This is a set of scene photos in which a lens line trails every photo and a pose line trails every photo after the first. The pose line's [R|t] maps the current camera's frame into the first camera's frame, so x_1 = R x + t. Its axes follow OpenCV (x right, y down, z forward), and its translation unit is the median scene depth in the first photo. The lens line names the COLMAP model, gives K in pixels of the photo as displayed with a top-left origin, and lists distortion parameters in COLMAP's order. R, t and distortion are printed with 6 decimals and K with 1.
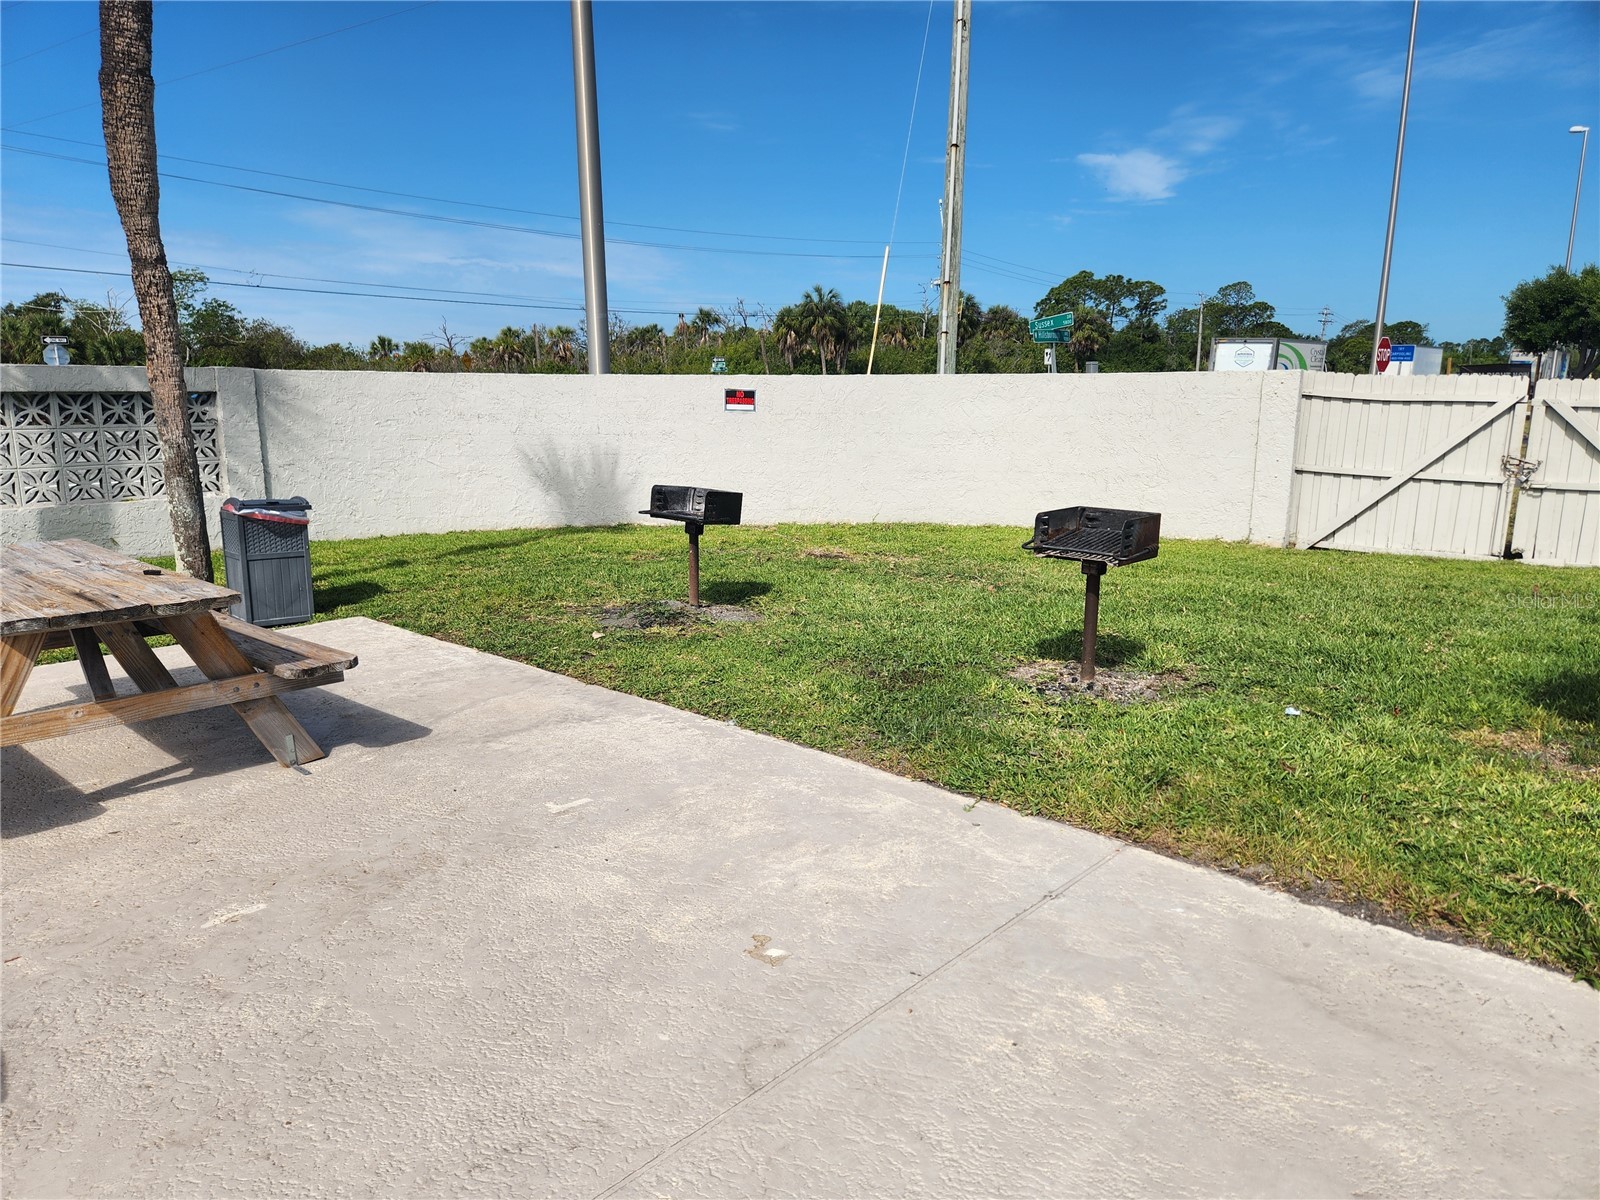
lens RADIAL K [[1086.6, 0, 800.0], [0, 1086.6, 600.0], [0, 0, 1]] dist [0.069979, -0.075181]
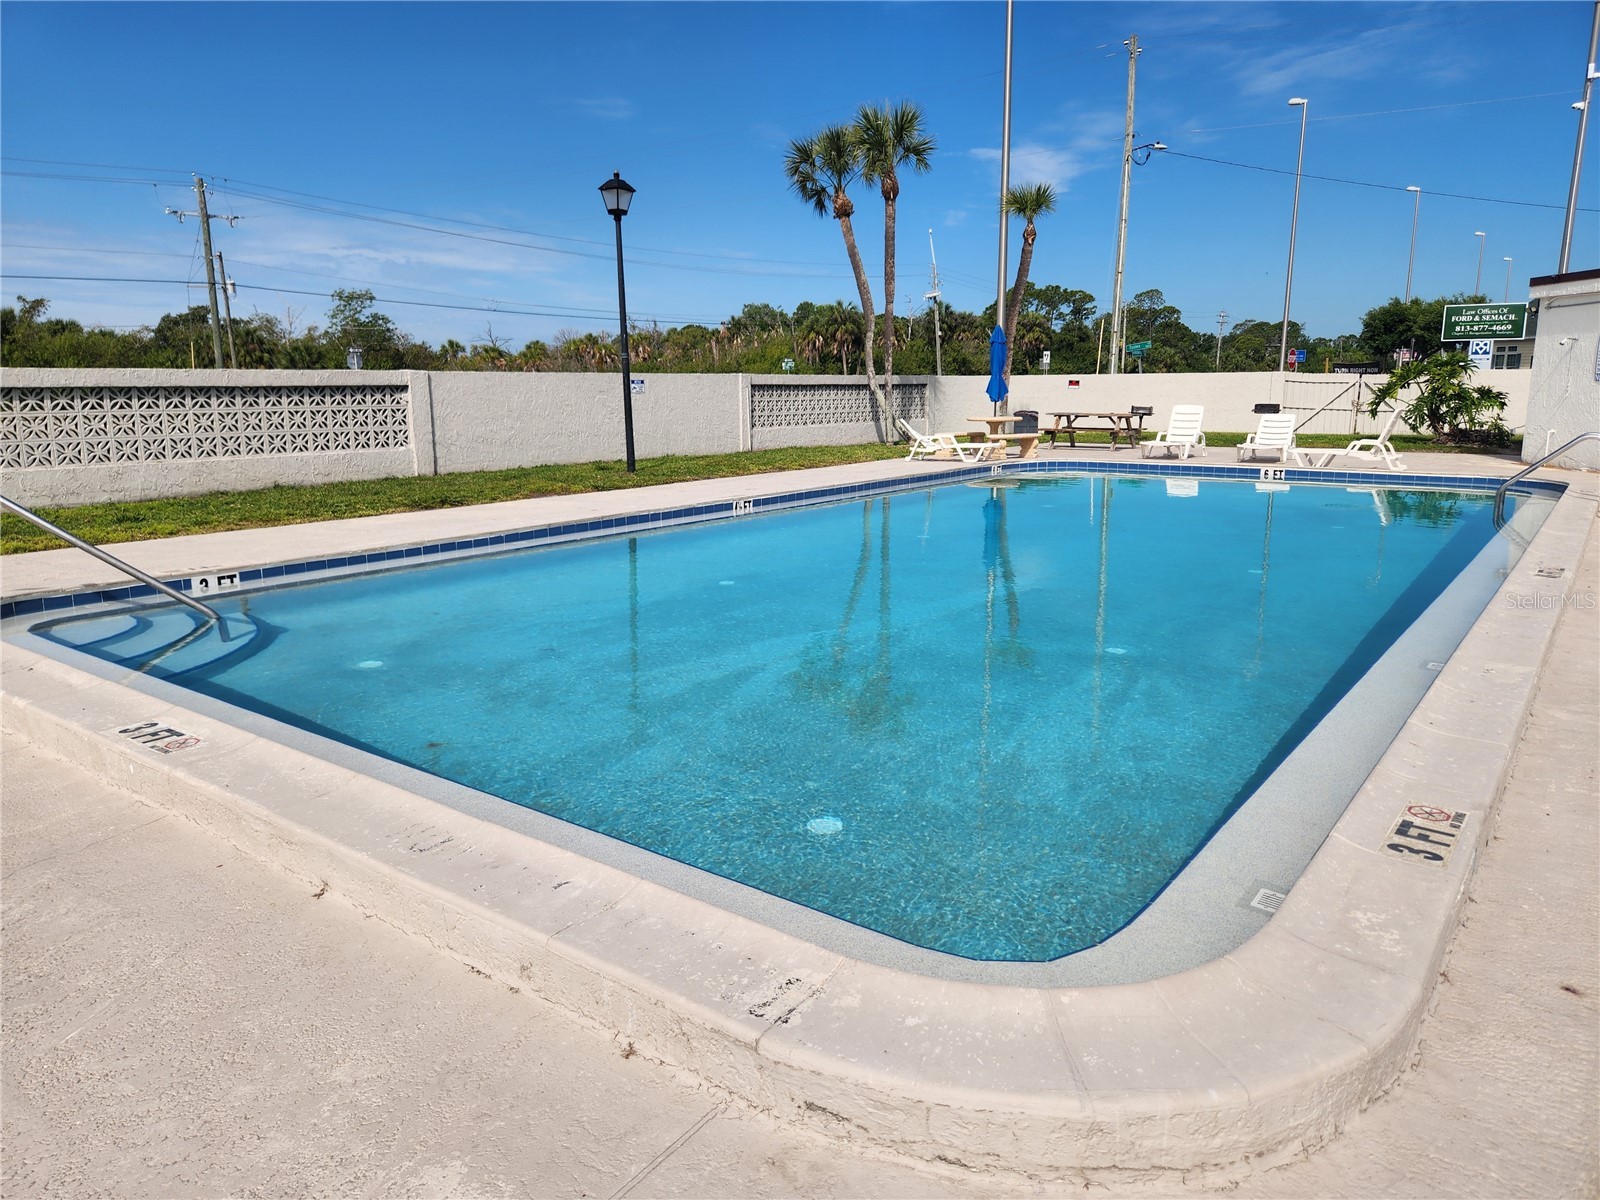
lens RADIAL K [[1086.6, 0, 800.0], [0, 1086.6, 600.0], [0, 0, 1]] dist [0.069979, -0.075181]
pose [[0.995979, -0.023246, 0.086519, -0.118280], [0.022798, 0.999721, 0.006162, 0.037725], [-0.086638, -0.004165, 0.996231, -0.194184]]
